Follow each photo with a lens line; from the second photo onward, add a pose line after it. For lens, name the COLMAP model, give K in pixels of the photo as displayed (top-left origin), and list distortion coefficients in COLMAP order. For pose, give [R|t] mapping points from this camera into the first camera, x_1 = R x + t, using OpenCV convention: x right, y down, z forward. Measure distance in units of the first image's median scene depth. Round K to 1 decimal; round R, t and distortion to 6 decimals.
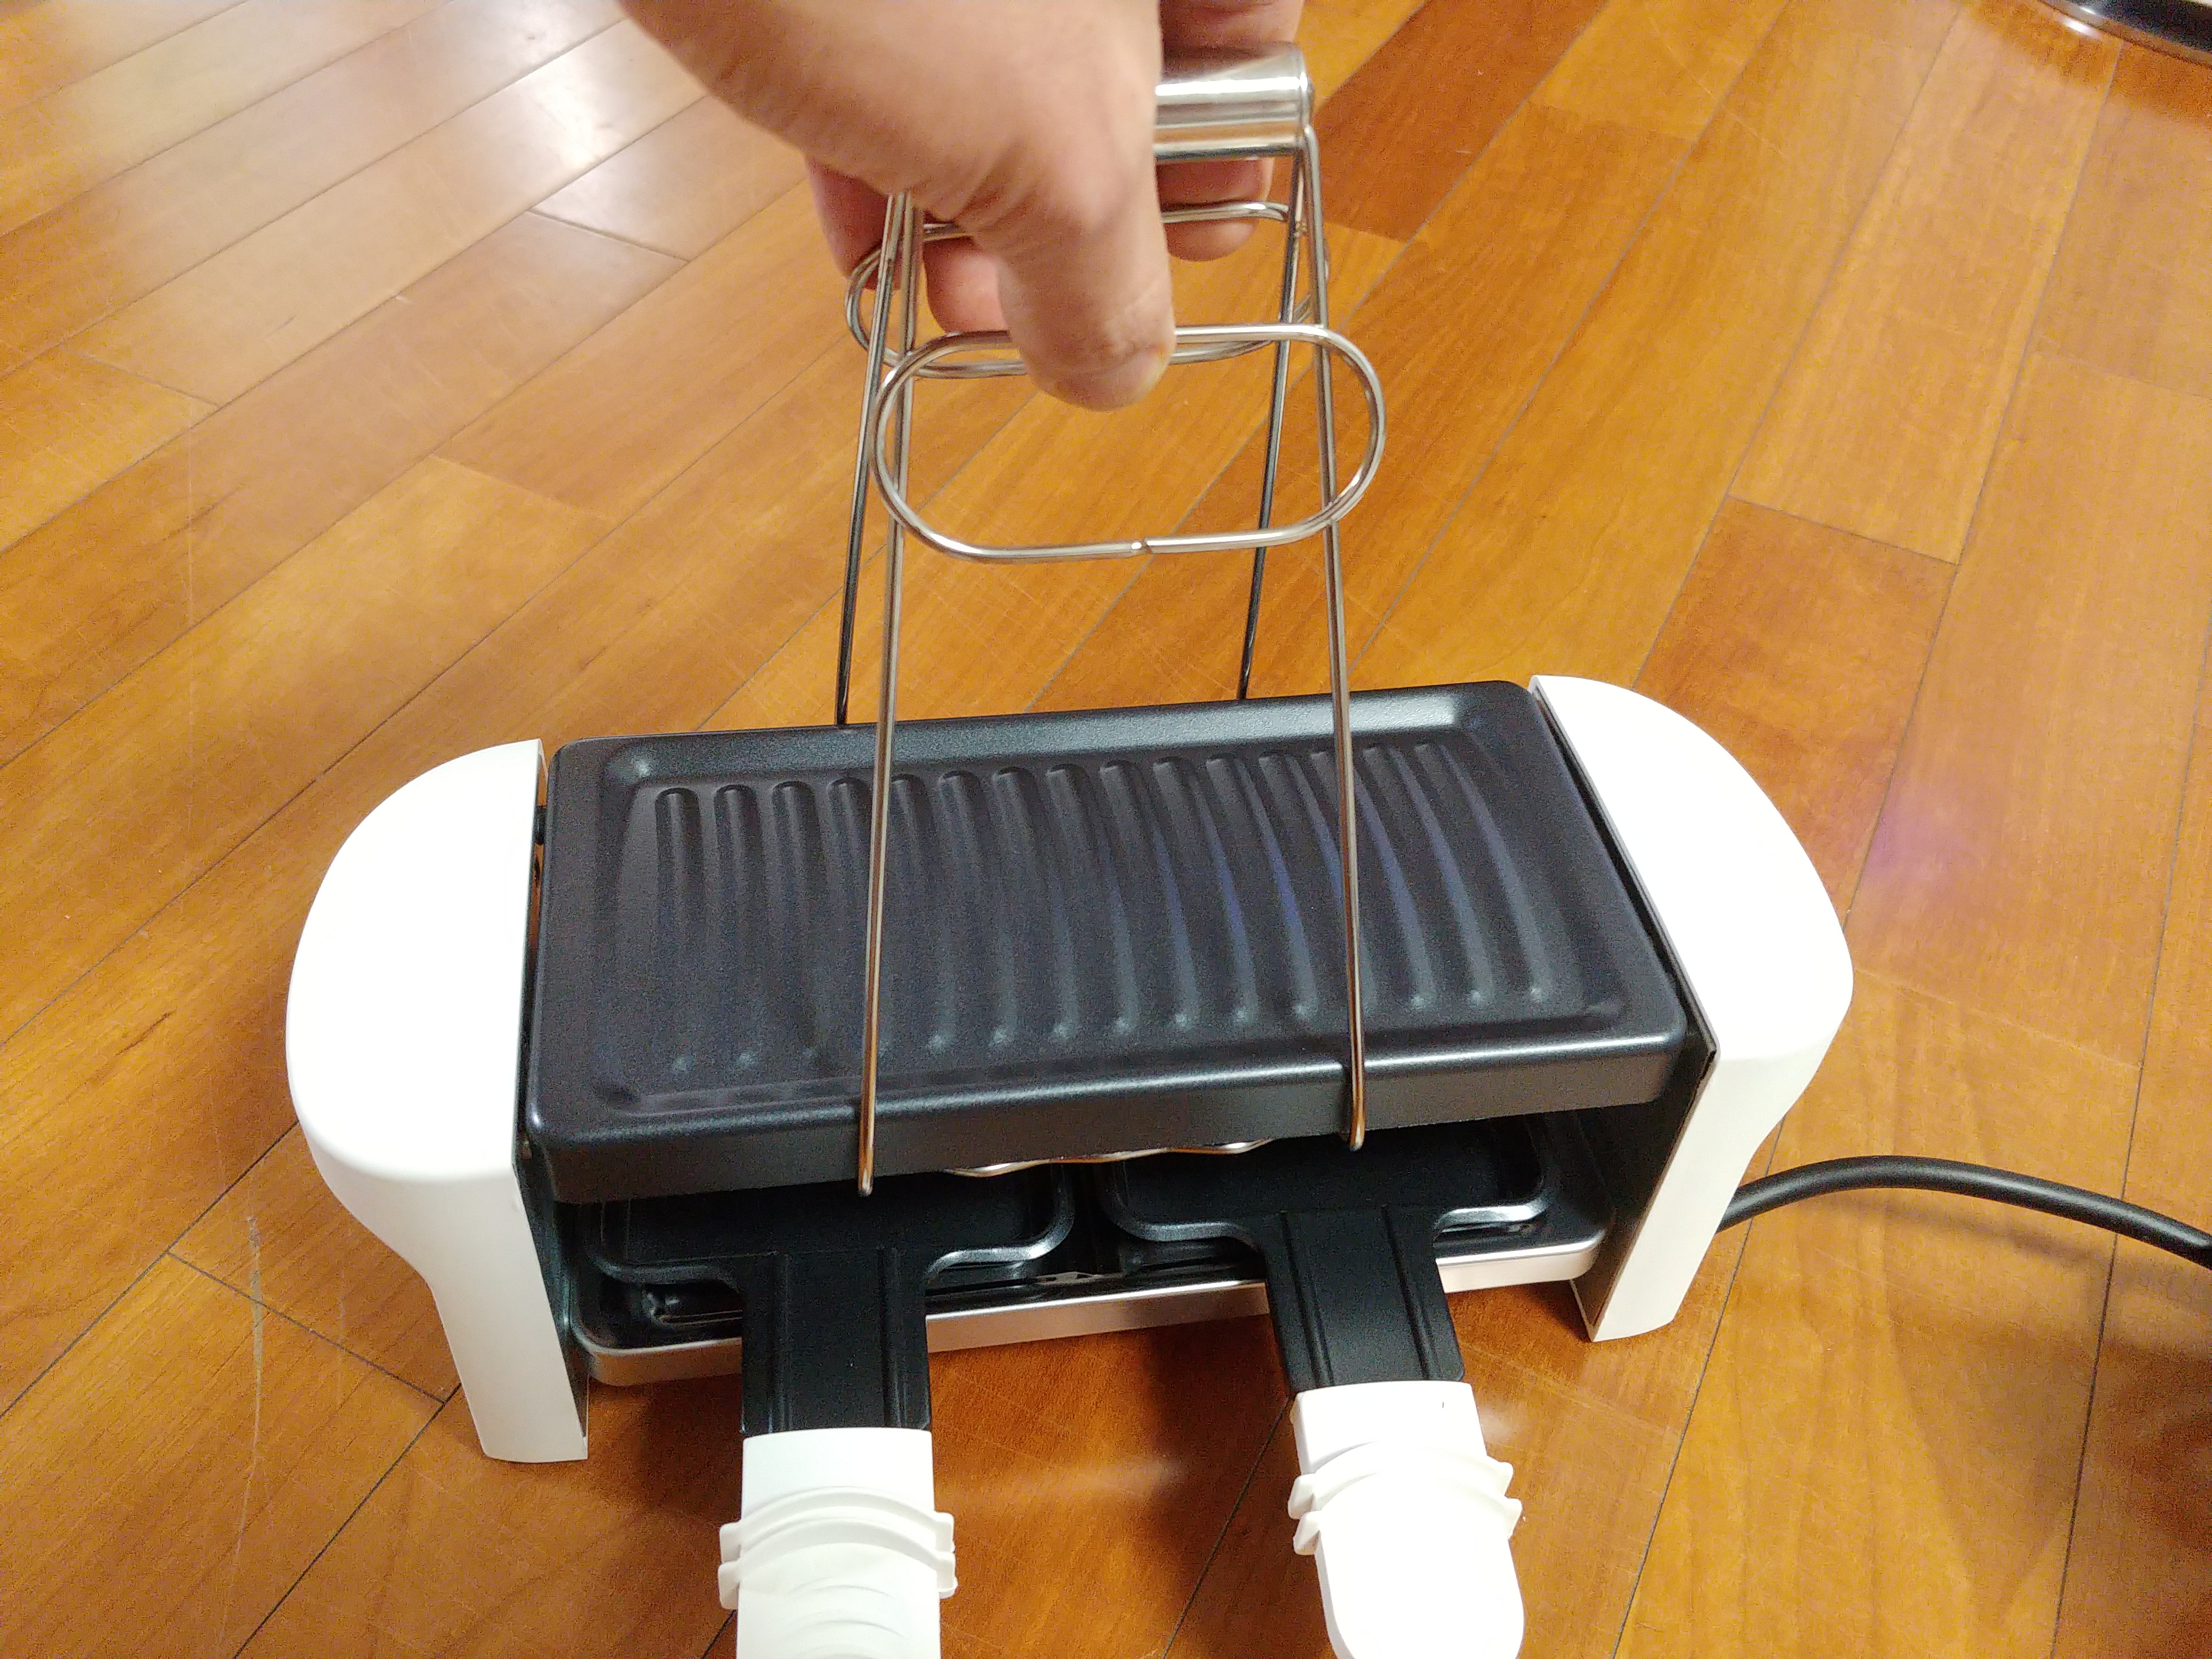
lens RADIAL K [[1916.9, 0, 1112.9], [0, 1916.9, 831.7], [0, 0, 1]] dist [-0.014233, 0.010340]
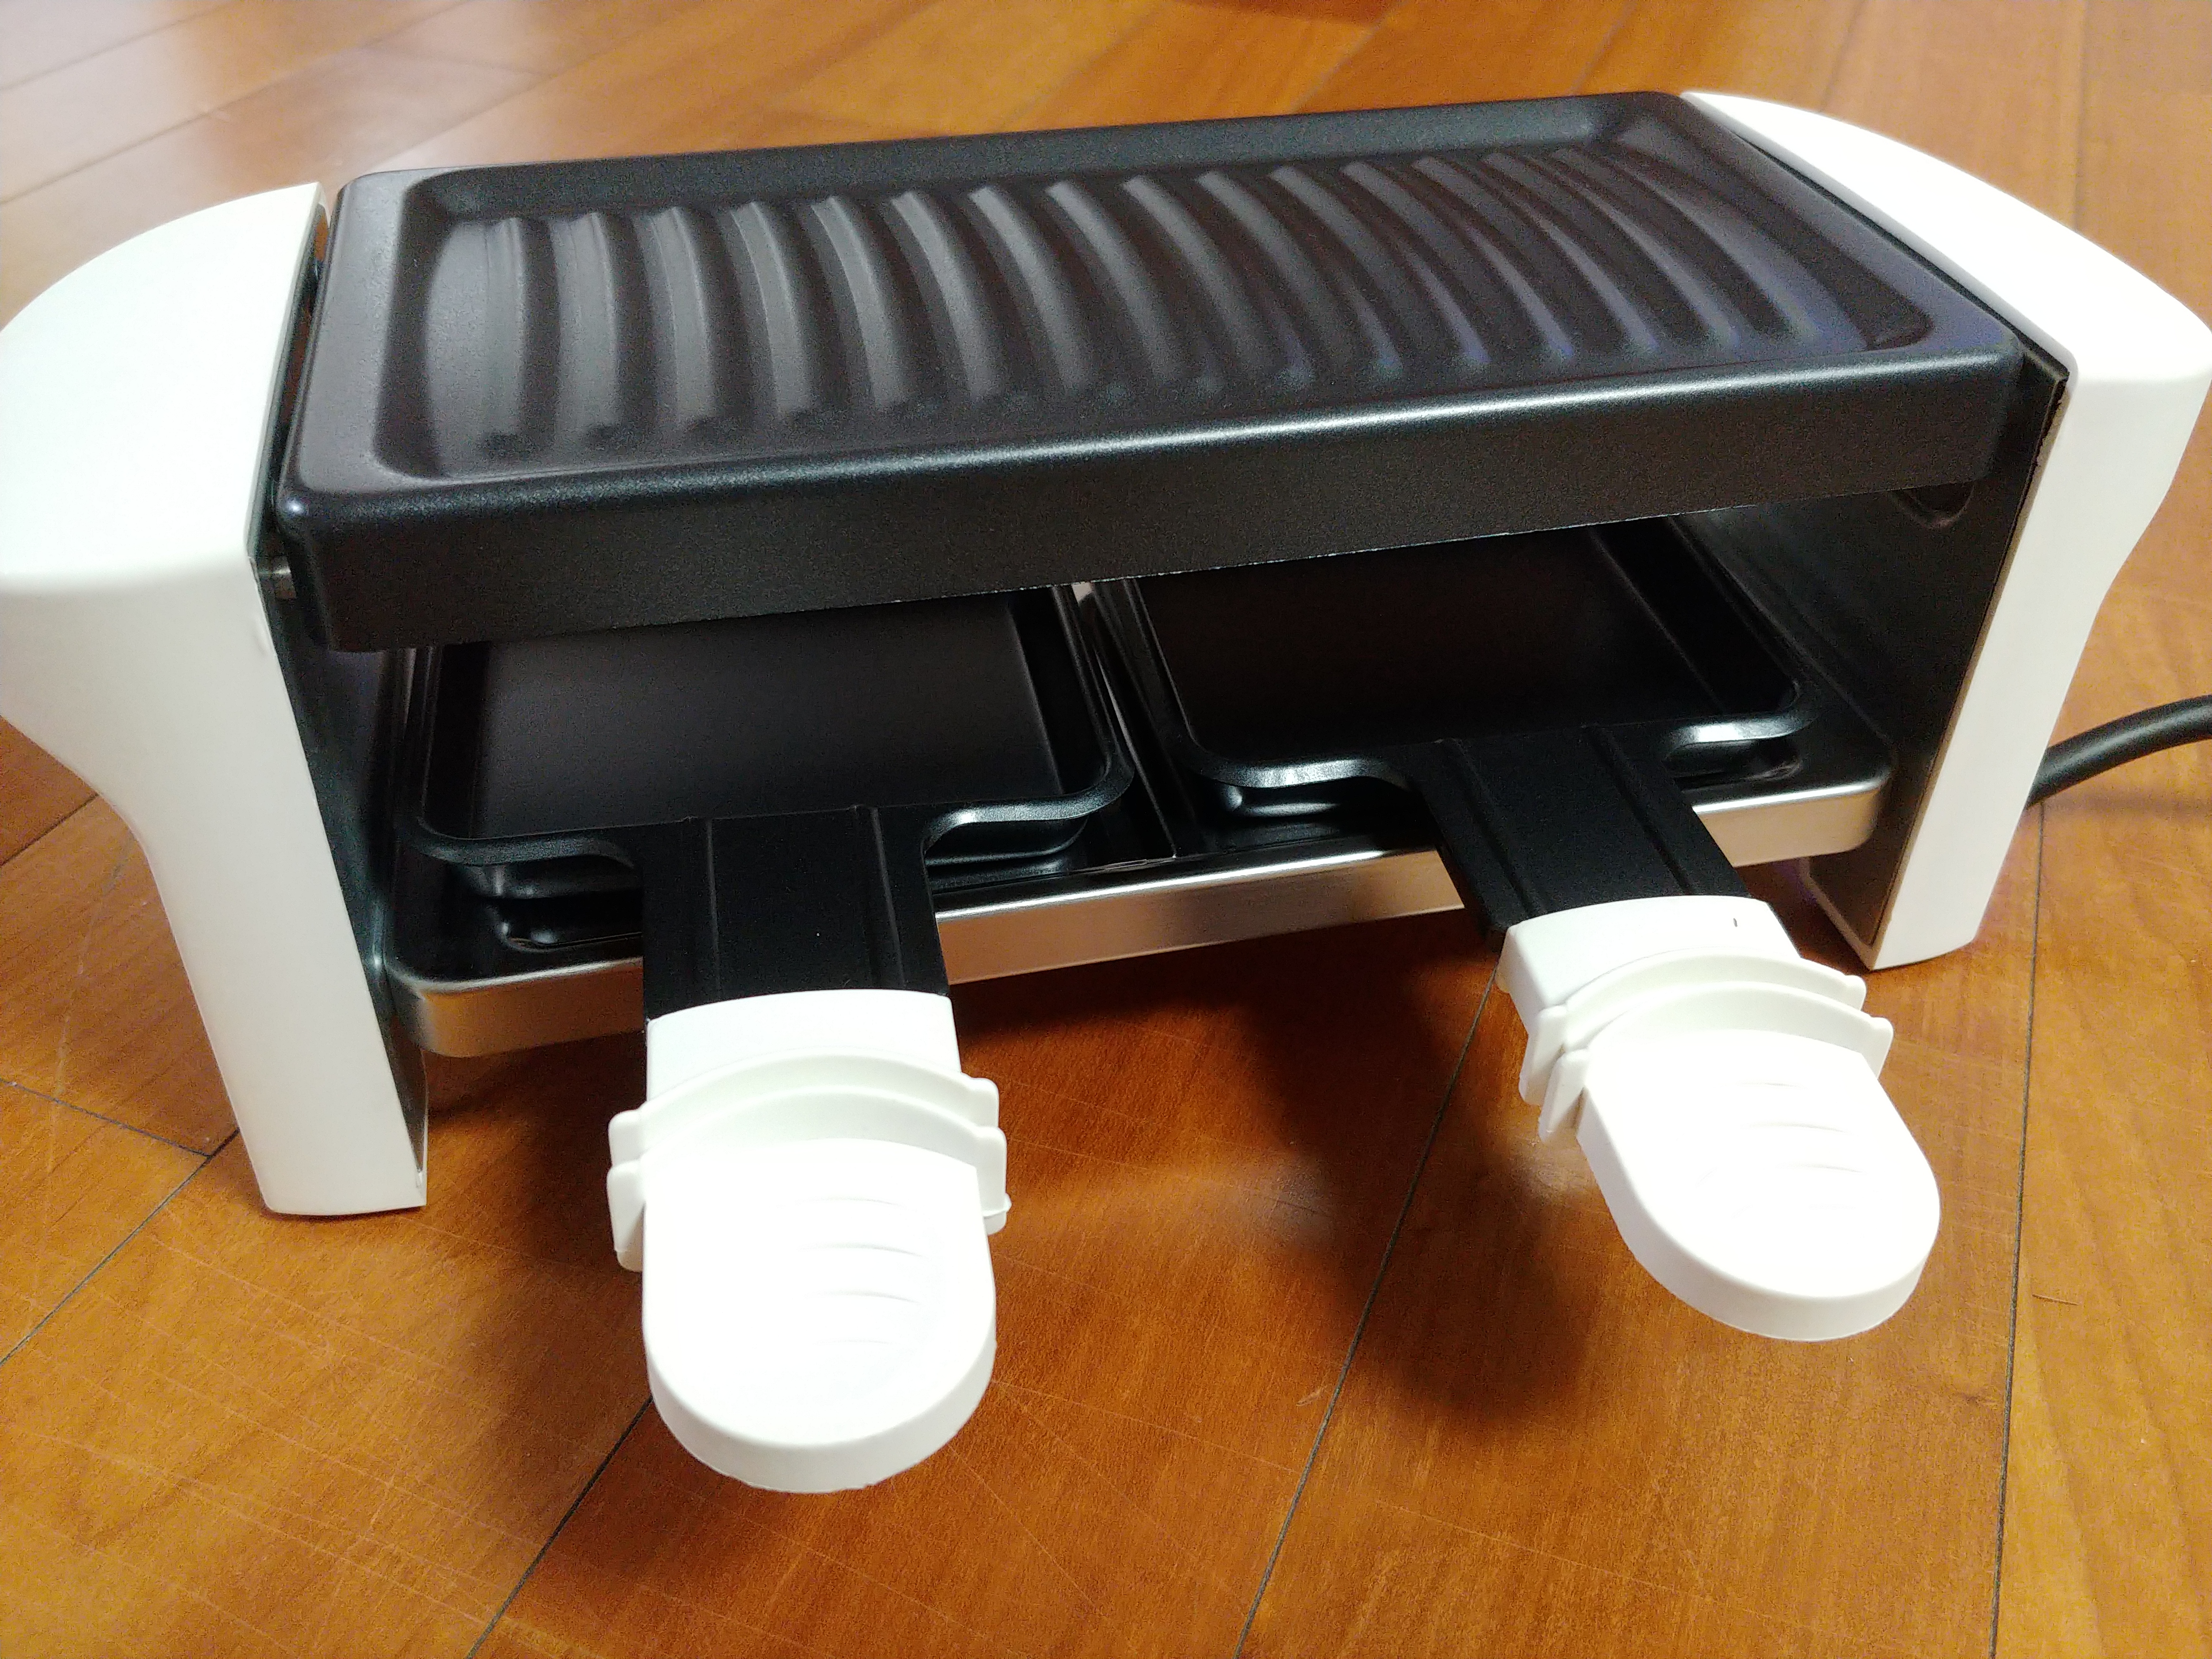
lens RADIAL K [[1916.9, 0, 1112.9], [0, 1916.9, 831.7], [0, 0, 1]] dist [-0.014233, 0.010340]
pose [[0.996201, -0.080457, 0.033307, -0.049453], [0.083888, 0.989312, -0.119263, 0.290384], [-0.023356, 0.121604, 0.992304, 0.315581]]
